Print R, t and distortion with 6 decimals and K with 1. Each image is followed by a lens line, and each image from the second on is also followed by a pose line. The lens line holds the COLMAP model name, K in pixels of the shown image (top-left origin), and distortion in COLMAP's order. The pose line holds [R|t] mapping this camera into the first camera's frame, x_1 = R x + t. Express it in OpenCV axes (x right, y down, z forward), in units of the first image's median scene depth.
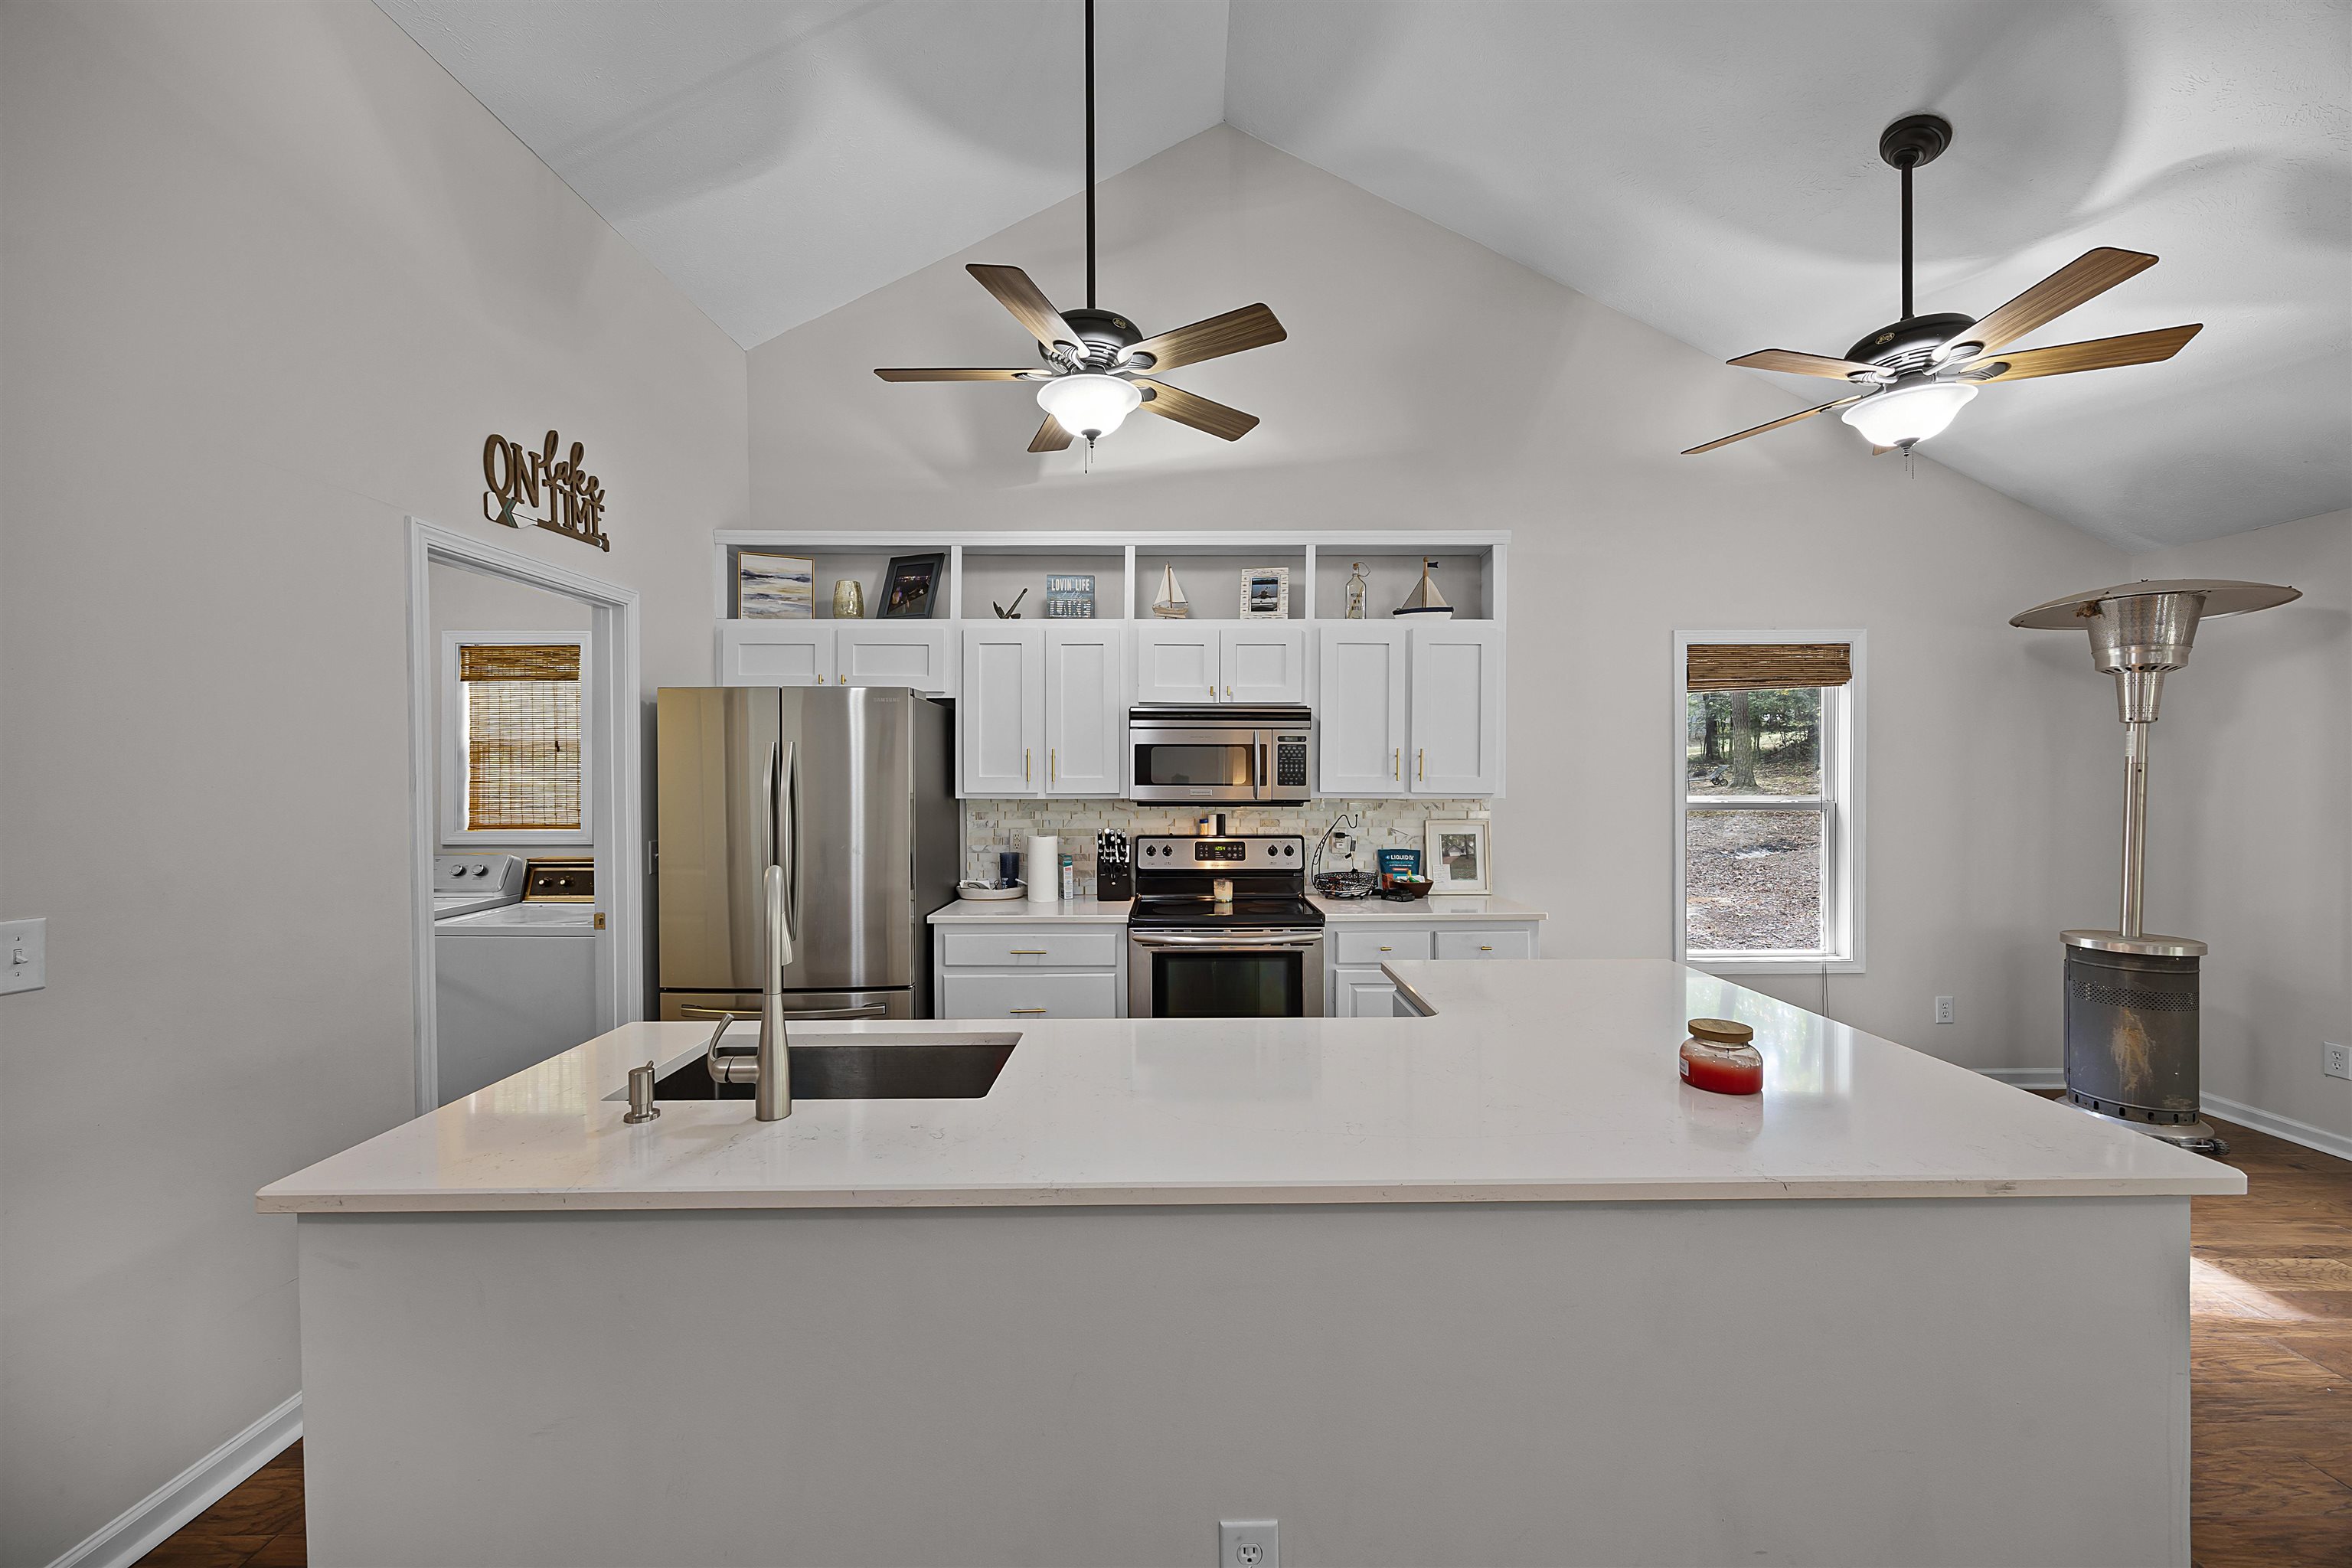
lens RADIAL K [[894.6, 0, 1178.7], [0, 894.6, 786.9], [0, 0, 1]] dist [-0.001750, -0.000050]
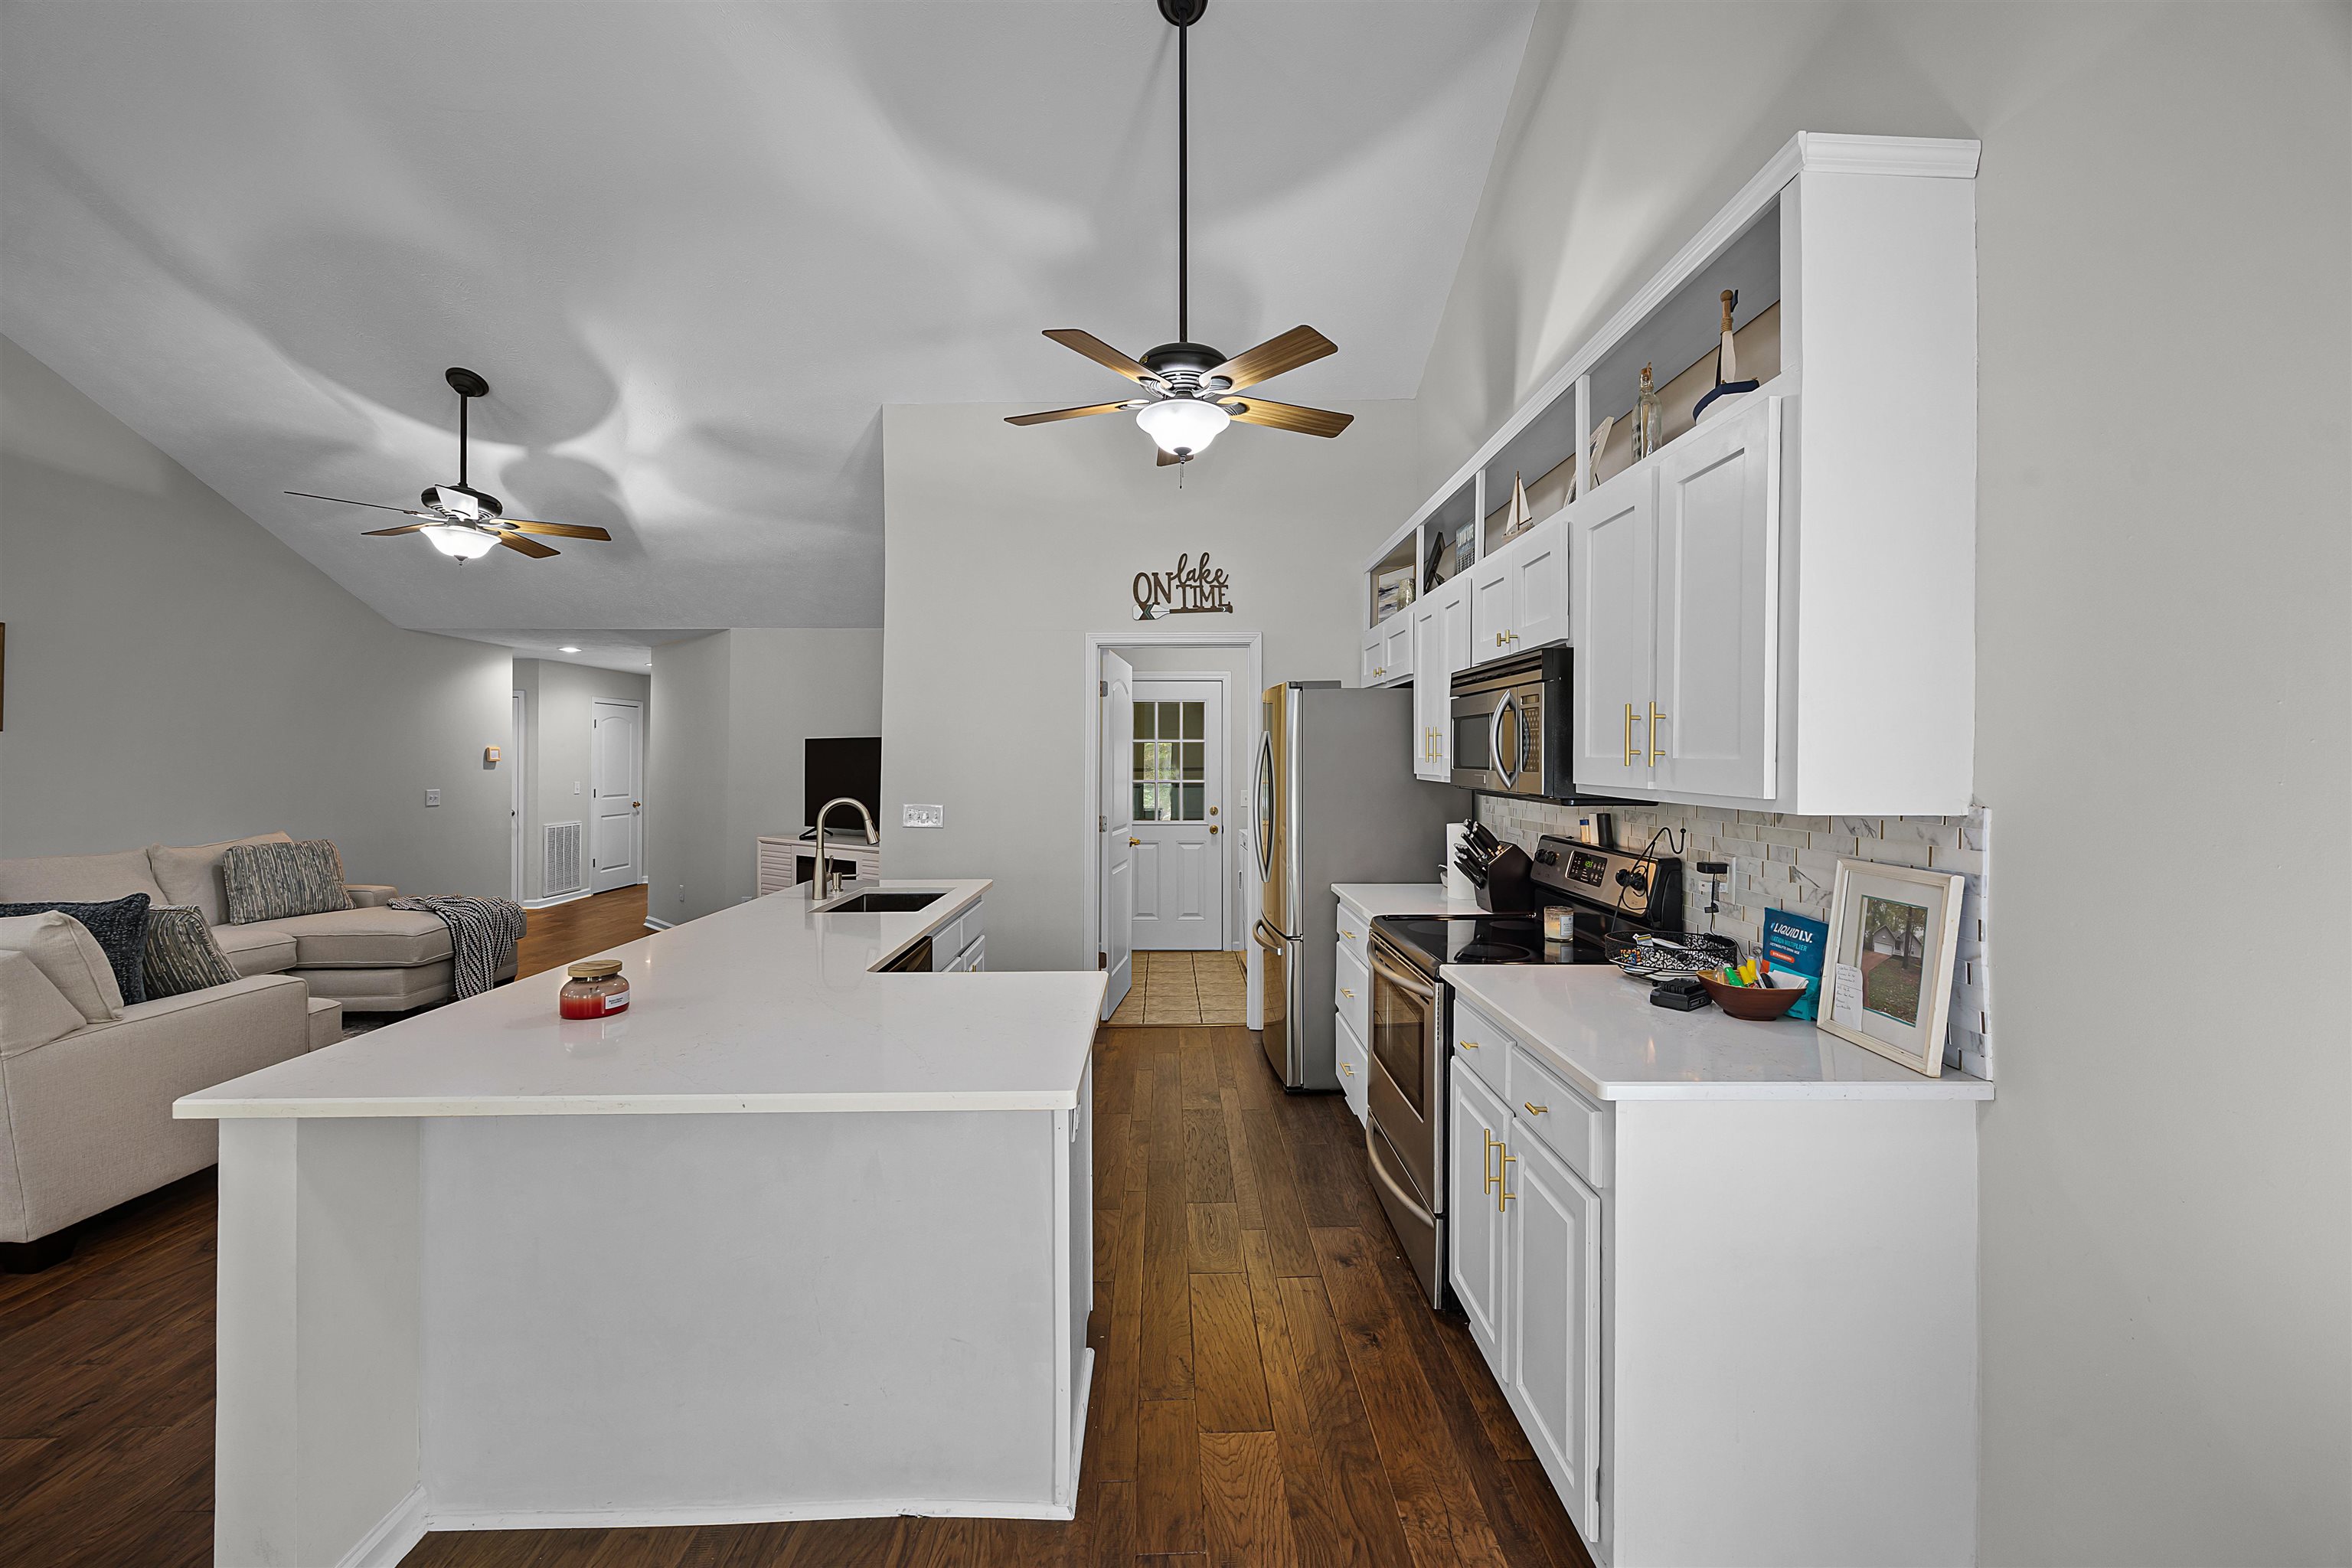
lens RADIAL K [[915.0, 0, 1176.7], [0, 915.0, 758.0], [0, 0, 1]] dist [0.000067, 0.000064]
pose [[0.010958, 0.000897, -0.999940, 0.751574], [-0.008824, 0.999961, 0.000801, -0.009495], [0.999901, 0.008815, 0.010966, 0.705623]]
